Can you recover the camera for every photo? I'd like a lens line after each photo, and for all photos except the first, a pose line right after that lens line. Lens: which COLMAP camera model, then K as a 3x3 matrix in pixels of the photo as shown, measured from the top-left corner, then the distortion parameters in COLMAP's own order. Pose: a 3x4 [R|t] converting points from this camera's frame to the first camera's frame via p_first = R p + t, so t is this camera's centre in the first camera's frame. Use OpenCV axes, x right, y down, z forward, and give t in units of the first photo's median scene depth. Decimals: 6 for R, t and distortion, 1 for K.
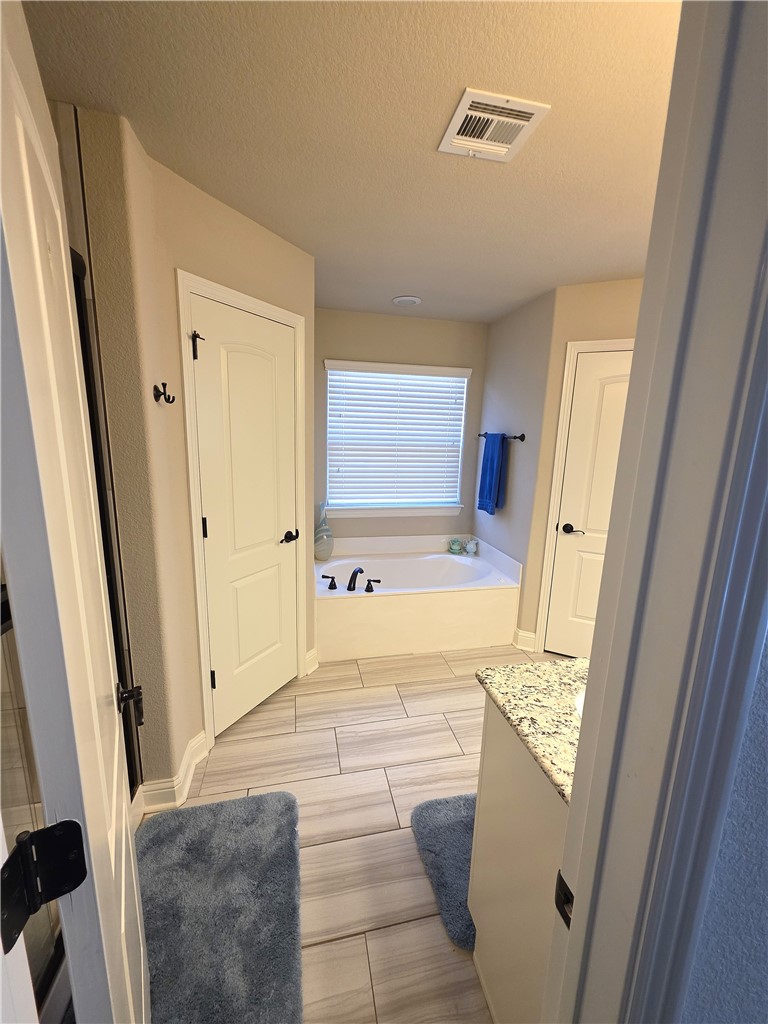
lens RADIAL K [[411.0, 0, 381.8], [0, 411.0, 514.7], [0, 0, 1]] dist [0.006554, -0.000967]
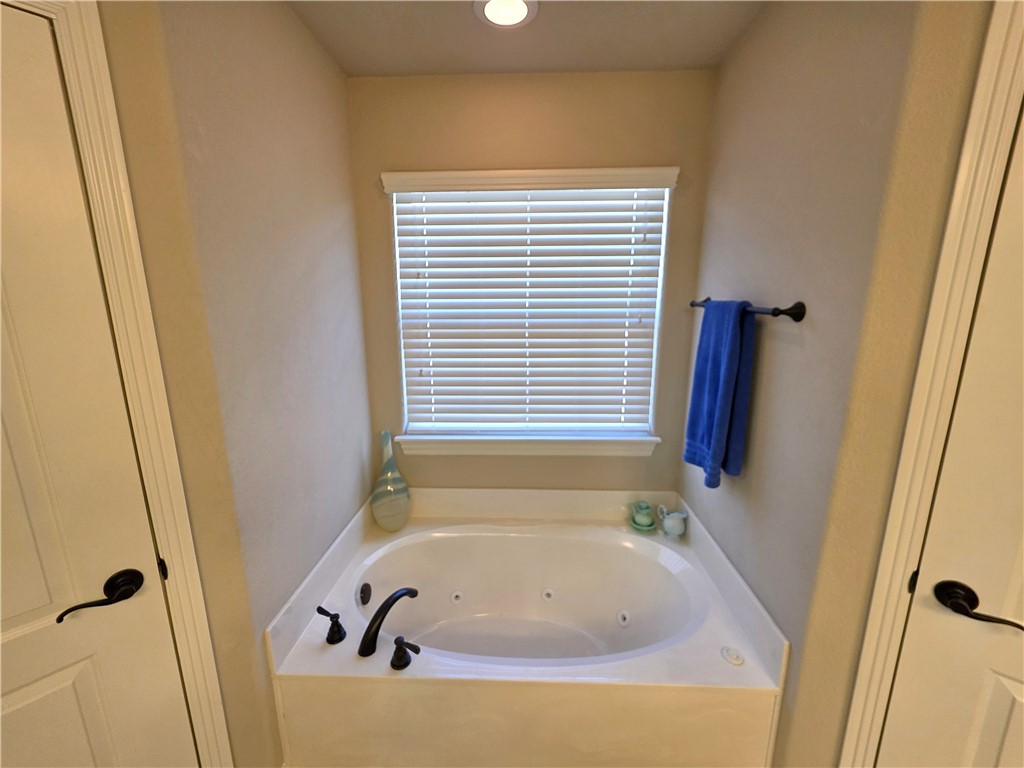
lens RADIAL K [[411.0, 0, 512.9], [0, 411.0, 381.3], [0, 0, 1]] dist [0.006554, -0.000967]
pose [[0.968687, 0.021823, -0.247323, 0.155956], [-0.019673, 0.999744, 0.011164, -0.104987], [0.247503, -0.005948, 0.968869, 0.484192]]
